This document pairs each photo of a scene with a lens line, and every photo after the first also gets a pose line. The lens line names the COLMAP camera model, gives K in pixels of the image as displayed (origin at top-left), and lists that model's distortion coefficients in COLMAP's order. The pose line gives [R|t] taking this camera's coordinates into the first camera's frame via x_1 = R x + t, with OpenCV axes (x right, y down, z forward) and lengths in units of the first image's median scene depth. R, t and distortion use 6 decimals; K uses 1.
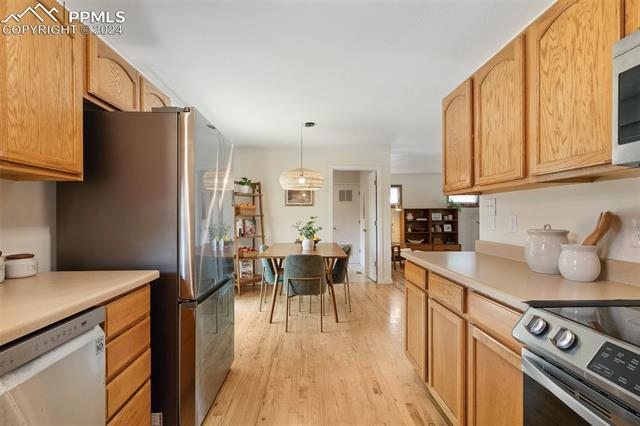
lens RADIAL K [[291.1, 0, 316.7], [0, 291.1, 214.3], [0, 0, 1]] dist [0.007482, -0.000770]
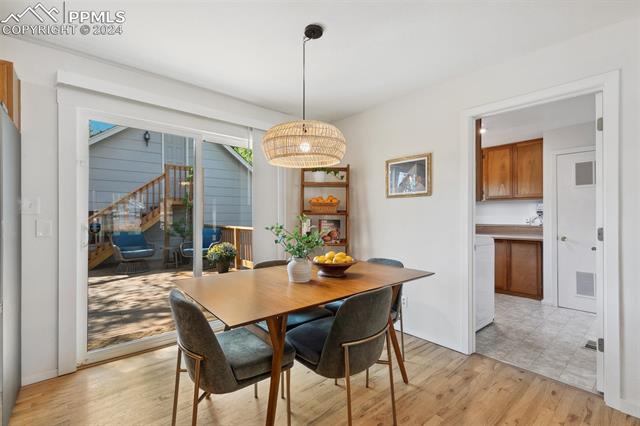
lens RADIAL K [[277.5, 0, 320.0], [0, 277.5, 213.0], [0, 0, 1]] dist [0.001365, -0.000092]
pose [[0.638617, -0.005773, -0.769503, 0.258123], [0.005676, 0.999980, -0.002791, 0.003752], [0.769504, -0.002585, 0.638637, 0.517576]]
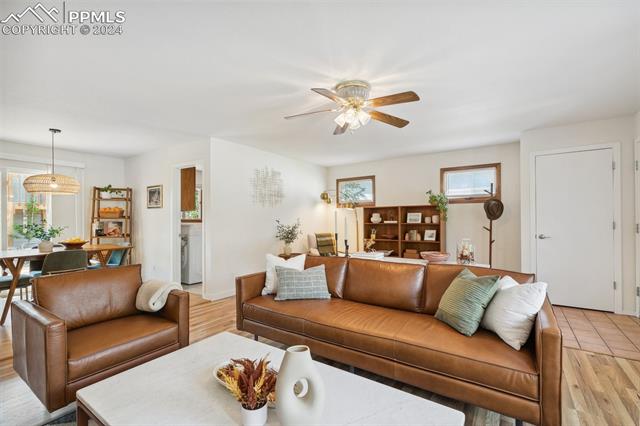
lens RADIAL K [[291.1, 0, 316.7], [0, 291.1, 214.3], [0, 0, 1]] dist [0.007482, -0.000770]
pose [[0.809181, -0.007229, -0.587515, 0.999114], [0.007545, 0.999970, -0.001912, -0.001564], [0.587511, -0.002886, 0.809211, 0.513488]]
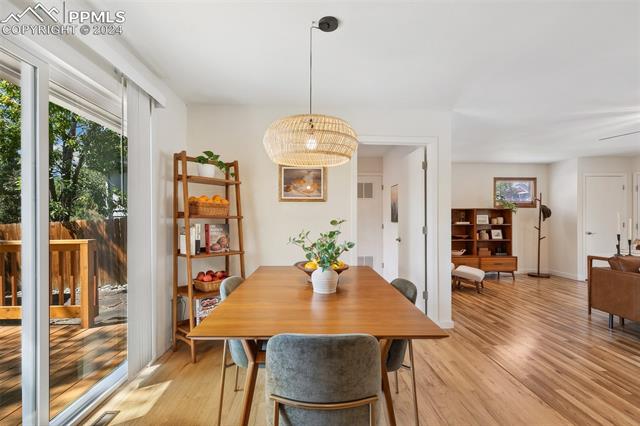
lens RADIAL K [[291.1, 0, 316.7], [0, 291.1, 214.3], [0, 0, 1]] dist [0.007482, -0.000770]
pose [[0.999988, 0.004375, 0.001970, -0.031040], [-0.004364, 0.999973, -0.005935, 0.001651], [-0.001996, 0.005926, 0.999980, 0.389029]]
